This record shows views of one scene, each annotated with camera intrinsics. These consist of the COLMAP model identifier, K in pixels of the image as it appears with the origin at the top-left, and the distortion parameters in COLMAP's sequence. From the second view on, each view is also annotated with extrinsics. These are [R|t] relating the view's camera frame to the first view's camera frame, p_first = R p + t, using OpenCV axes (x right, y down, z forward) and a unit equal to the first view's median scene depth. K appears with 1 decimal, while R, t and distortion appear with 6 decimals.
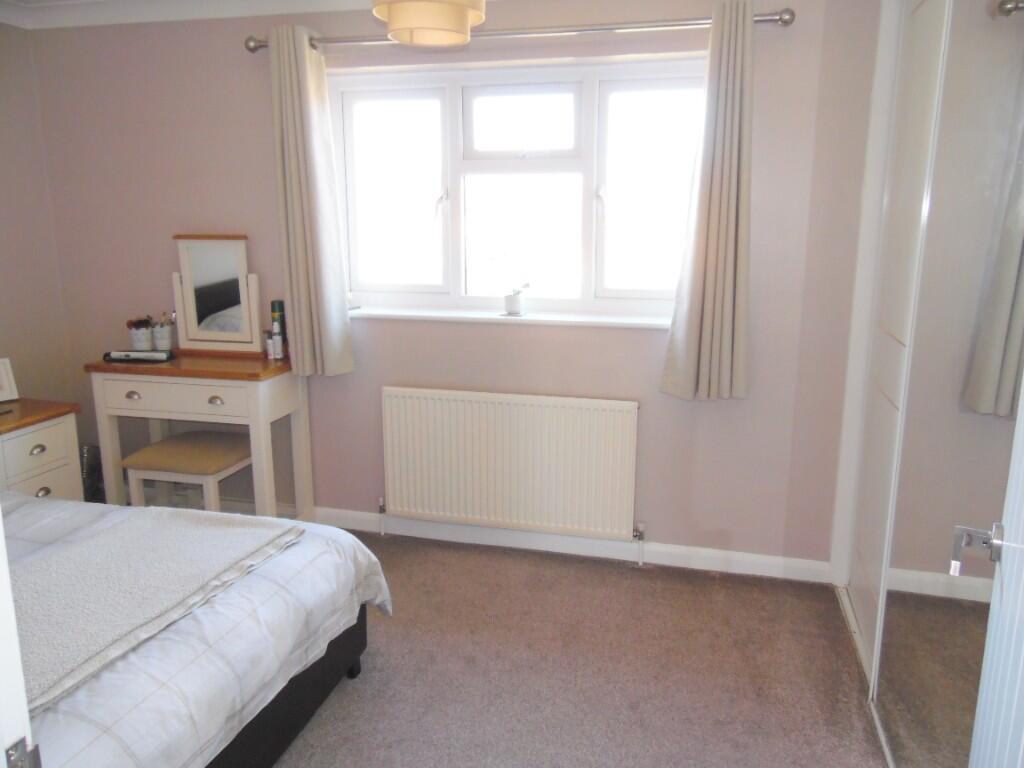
lens RADIAL K [[771.1, 0, 513.1], [0, 771.1, 379.0], [0, 0, 1]] dist [-0.029196, 0.070124]
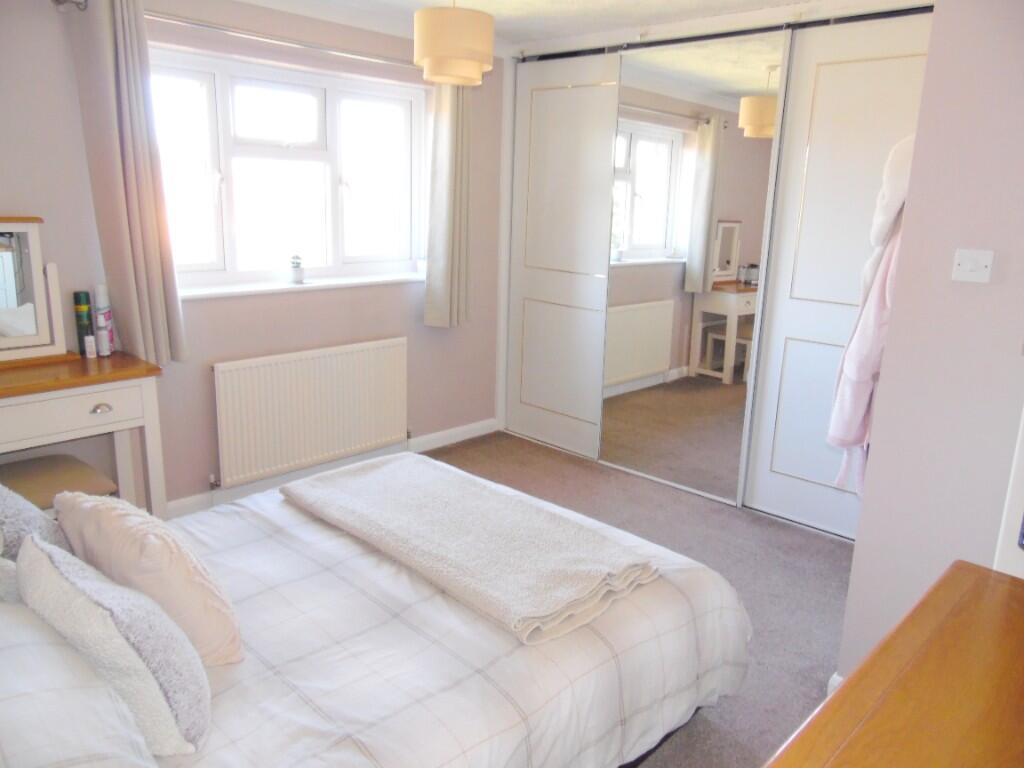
lens RADIAL K [[771.1, 0, 513.1], [0, 771.1, 379.0], [0, 0, 1]] dist [-0.029196, 0.070124]
pose [[0.487837, -0.194929, 0.850892, -0.872841], [0.149007, 0.979038, 0.138856, -0.055465], [-0.860123, 0.059050, 0.506657, 0.141015]]
